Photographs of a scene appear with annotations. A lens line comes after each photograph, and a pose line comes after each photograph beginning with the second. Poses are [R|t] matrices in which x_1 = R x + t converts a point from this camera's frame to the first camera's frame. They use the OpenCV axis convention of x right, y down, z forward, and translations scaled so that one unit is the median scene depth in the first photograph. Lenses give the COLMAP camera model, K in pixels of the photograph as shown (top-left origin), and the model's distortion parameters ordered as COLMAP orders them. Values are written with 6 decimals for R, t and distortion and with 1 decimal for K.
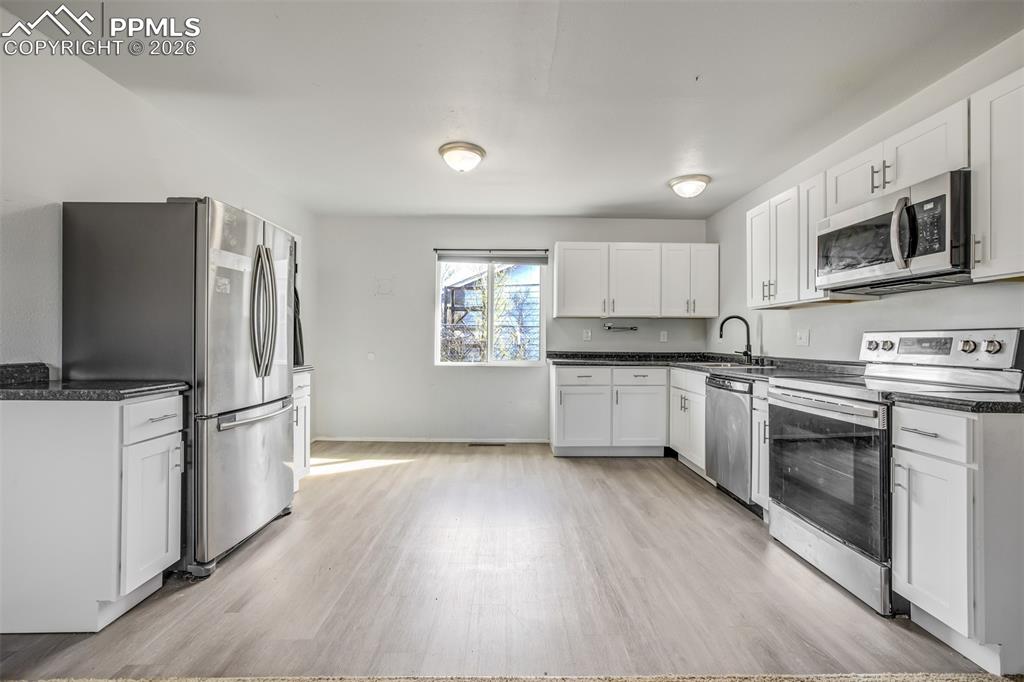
lens RADIAL K [[443.8, 0, 512.0], [0, 443.8, 341.0], [0, 0, 1]] dist [-0.034739, 0.016220]
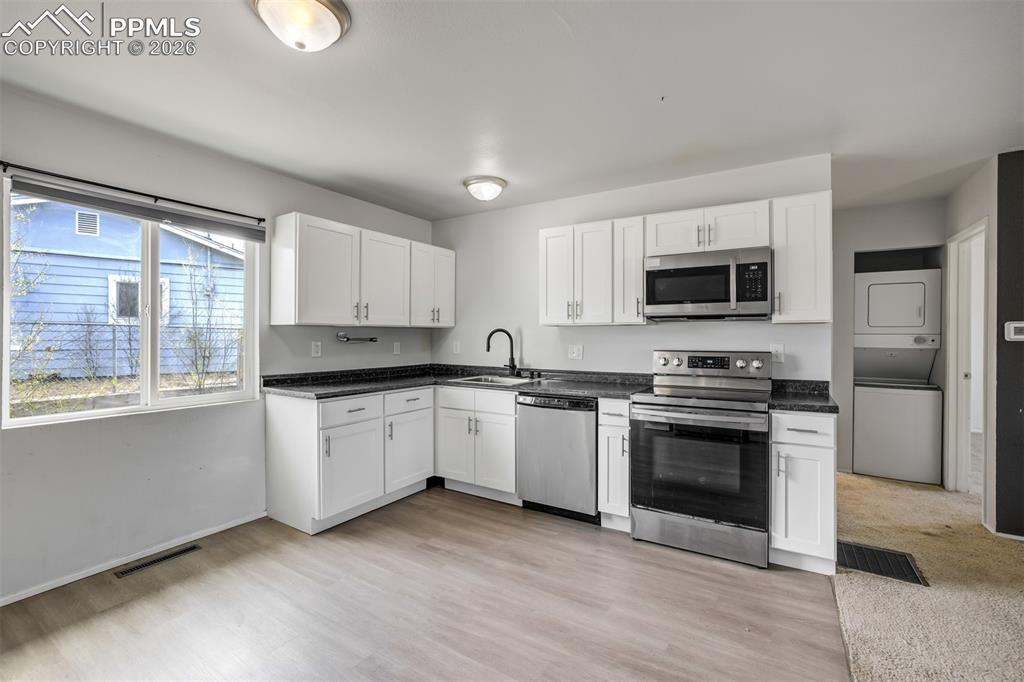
lens RADIAL K [[443.8, 0, 512.0], [0, 443.8, 341.0], [0, 0, 1]] dist [-0.034739, 0.016220]
pose [[0.538768, -0.016507, 0.842292, -0.348440], [0.003908, 0.999846, 0.017095, -0.050519], [-0.842445, -0.005918, 0.538750, 0.461056]]
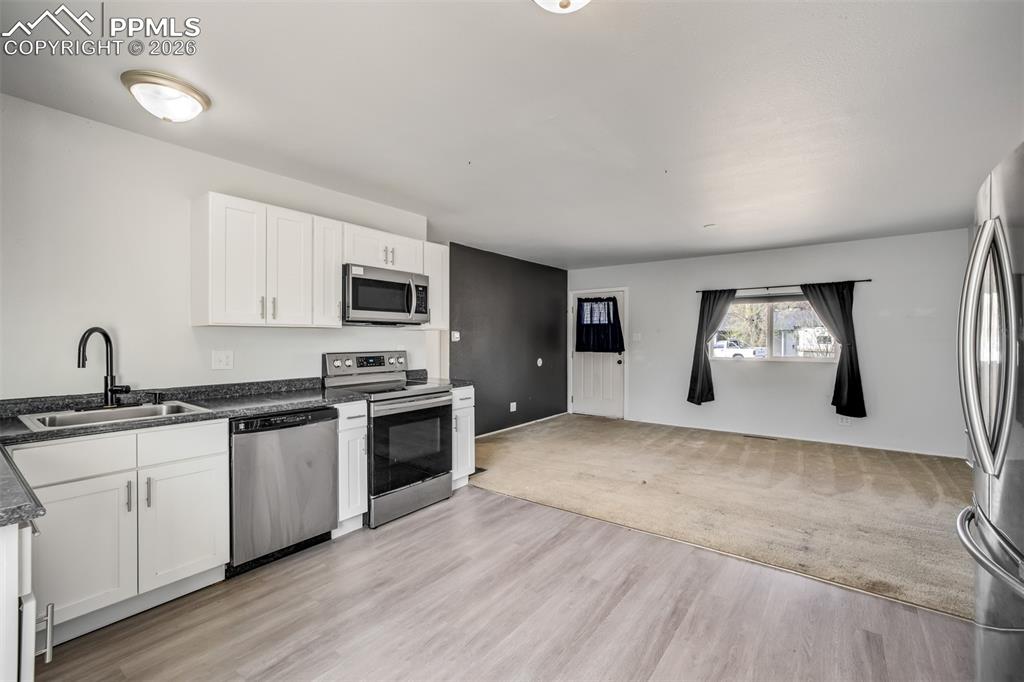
lens RADIAL K [[443.8, 0, 512.0], [0, 443.8, 341.0], [0, 0, 1]] dist [-0.034739, 0.016220]
pose [[-0.793845, -0.012129, 0.607999, -0.292841], [-0.006623, 0.999914, 0.011300, -0.052954], [-0.608084, 0.004944, -0.793857, 1.195387]]
